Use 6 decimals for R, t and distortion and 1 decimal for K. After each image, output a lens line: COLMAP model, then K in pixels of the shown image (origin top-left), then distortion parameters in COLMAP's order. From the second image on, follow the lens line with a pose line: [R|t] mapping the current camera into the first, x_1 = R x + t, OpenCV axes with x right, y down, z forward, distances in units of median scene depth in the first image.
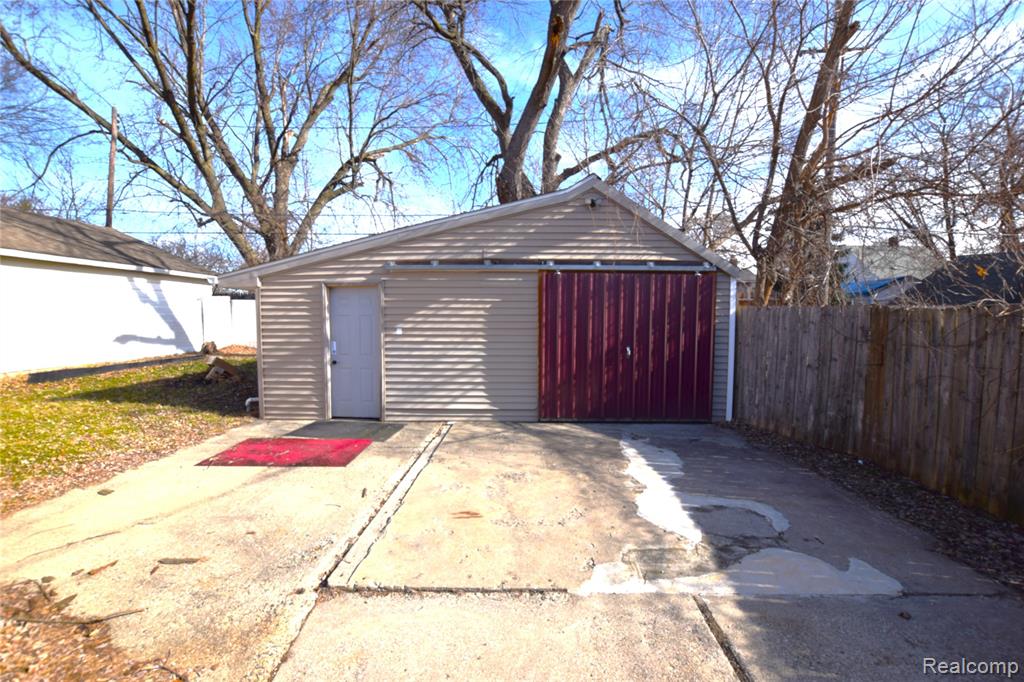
lens RADIAL K [[458.9, 0, 511.0], [0, 458.9, 345.7], [0, 0, 1]] dist [-0.025645, 0.002442]
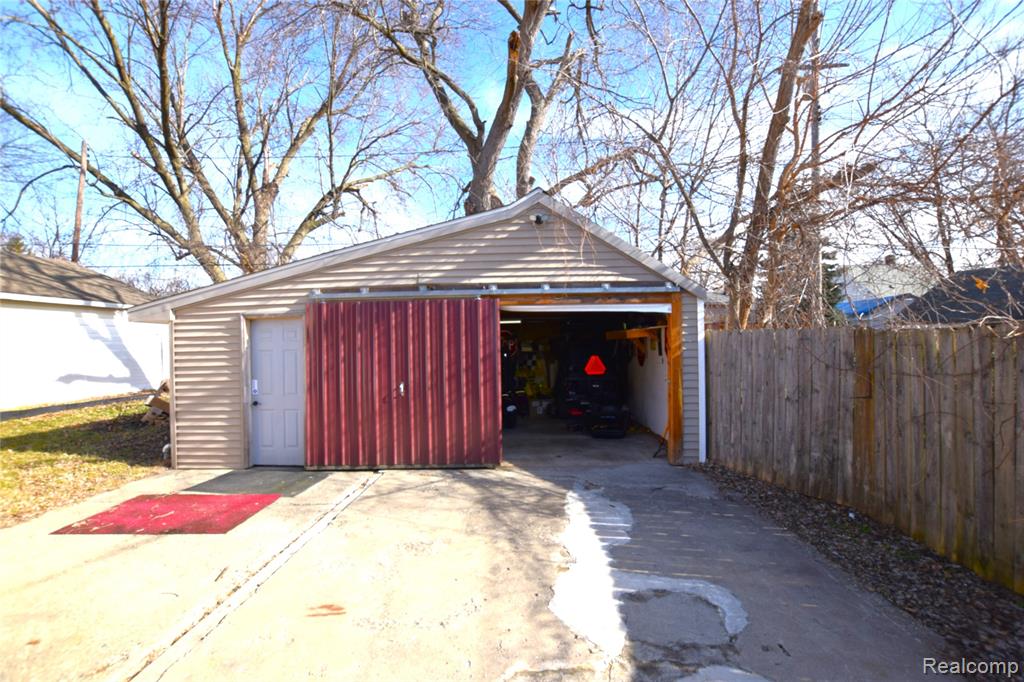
lens RADIAL K [[458.9, 0, 512.2], [0, 458.9, 345.8], [0, 0, 1]] dist [-0.025645, 0.002442]
pose [[0.999772, -0.020603, -0.005553, 0.124417], [0.020234, 0.998002, -0.059854, -0.012406], [0.006775, 0.059728, 0.998192, 0.116293]]
